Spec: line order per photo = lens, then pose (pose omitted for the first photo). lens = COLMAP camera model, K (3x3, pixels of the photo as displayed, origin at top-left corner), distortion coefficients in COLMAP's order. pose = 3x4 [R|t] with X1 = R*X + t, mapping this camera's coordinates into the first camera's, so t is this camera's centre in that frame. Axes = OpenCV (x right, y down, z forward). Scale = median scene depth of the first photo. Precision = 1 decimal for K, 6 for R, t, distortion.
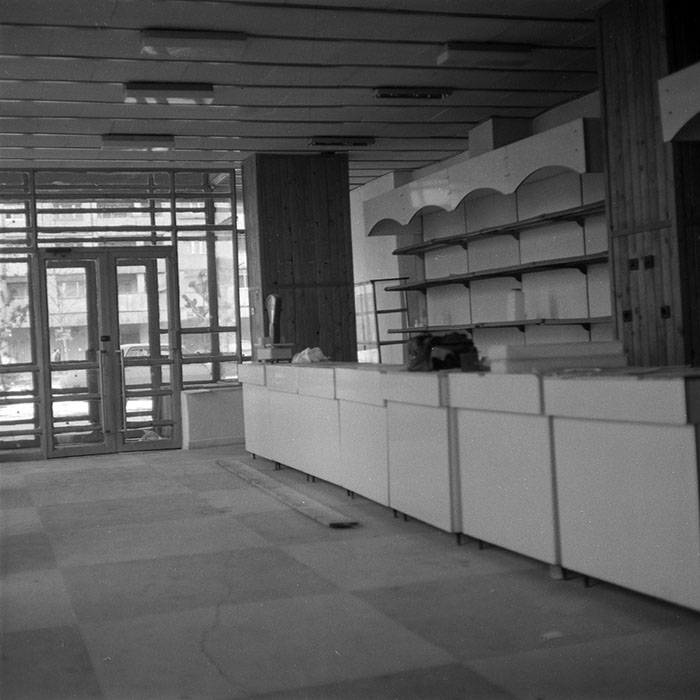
lens RADIAL K [[1148.2, 0, 350.0], [0, 1148.2, 350.0], [0, 0, 1]] dist [-0.014092, 0.055697]
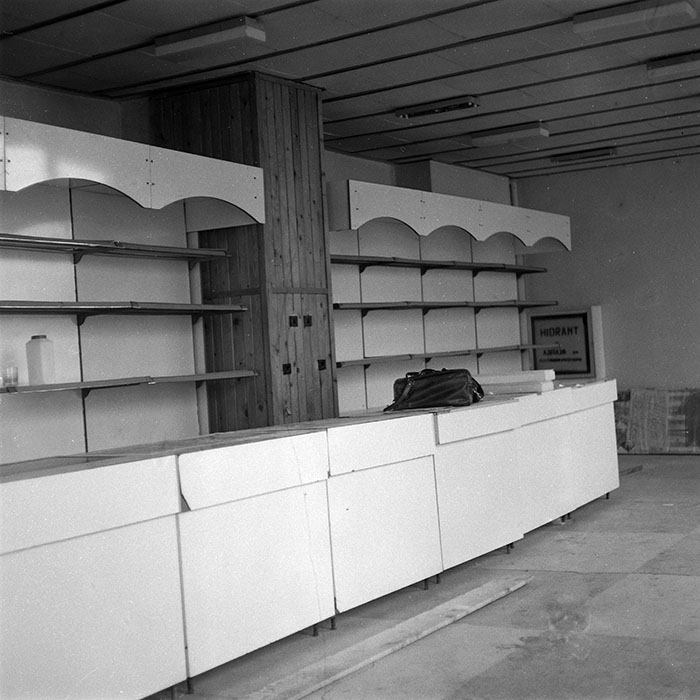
lens RADIAL K [[1148.2, 0, 350.0], [0, 1148.2, 350.0], [0, 0, 1]] dist [-0.014092, 0.055697]
pose [[-0.624845, 0.084935, 0.776115, -0.639308], [0.096530, 0.994842, -0.031157, -0.008367], [-0.774758, 0.055450, -0.629821, 1.663380]]
